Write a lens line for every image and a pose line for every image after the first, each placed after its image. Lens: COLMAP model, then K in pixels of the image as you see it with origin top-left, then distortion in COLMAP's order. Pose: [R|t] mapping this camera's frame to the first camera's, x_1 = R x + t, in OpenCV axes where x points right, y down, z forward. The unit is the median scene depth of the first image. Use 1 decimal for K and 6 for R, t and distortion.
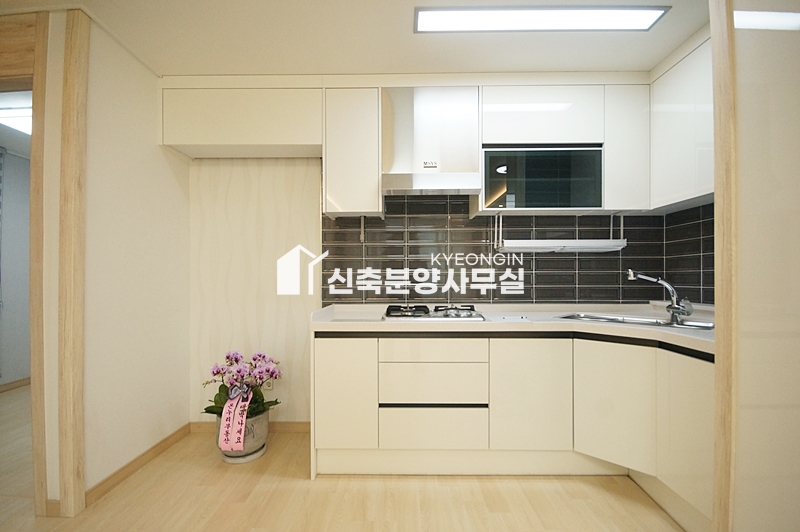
lens RADIAL K [[354.7, 0, 398.1], [0, 354.7, 277.0], [0, 0, 1]] dist [0.003147, -0.007442]
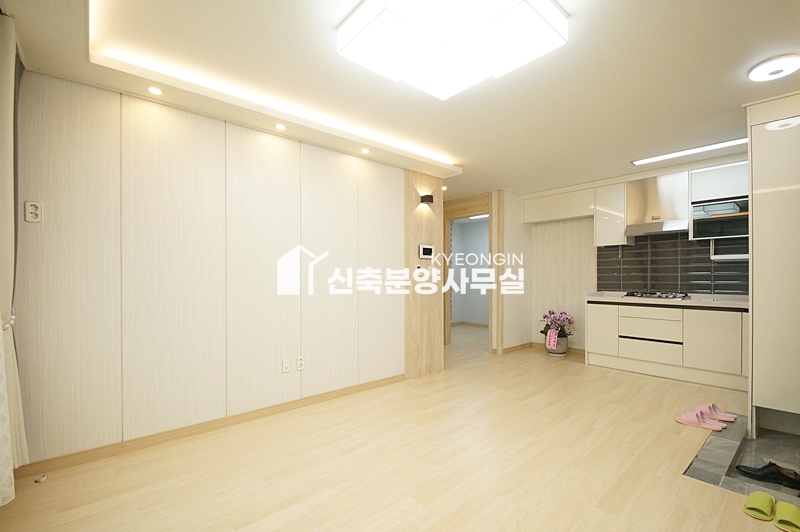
lens RADIAL K [[350.4, 0, 398.4], [0, 350.4, 277.3], [0, 0, 1]] dist [0.020818, -0.018518]
pose [[0.668366, 0.001855, -0.743830, 0.592565], [0.003383, 0.999979, 0.005533, -0.014947], [0.743825, -0.006214, 0.668346, -1.319749]]
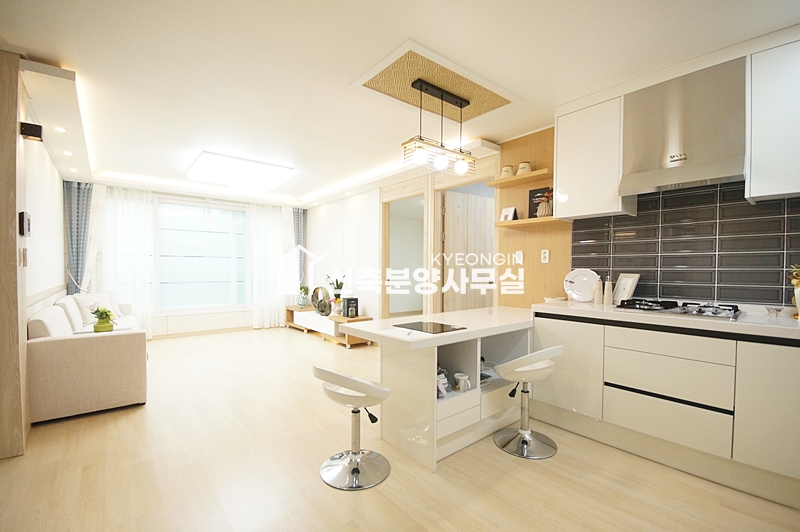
lens RADIAL K [[350.4, 0, 398.4], [0, 350.4, 277.3], [0, 0, 1]] dist [0.020818, -0.018518]
pose [[0.653491, 0.021996, -0.756614, 0.337372], [-0.000204, 0.999583, 0.028883, -0.015592], [0.756934, -0.018720, 0.653223, -0.229683]]
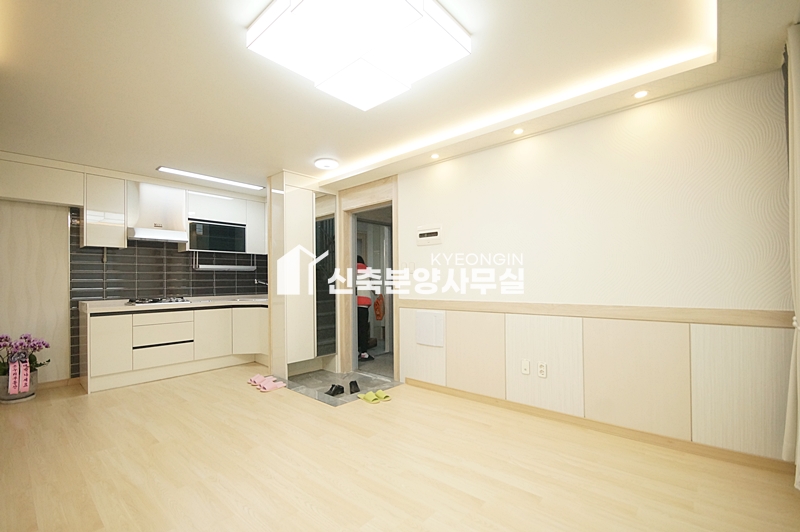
lens RADIAL K [[350.4, 0, 398.4], [0, 350.4, 277.3], [0, 0, 1]] dist [0.020818, -0.018518]
pose [[0.649723, 0.002176, 0.760168, -0.539153], [0.005600, 0.999955, -0.007649, -0.010106], [-0.760150, 0.009226, 0.649682, -1.292441]]
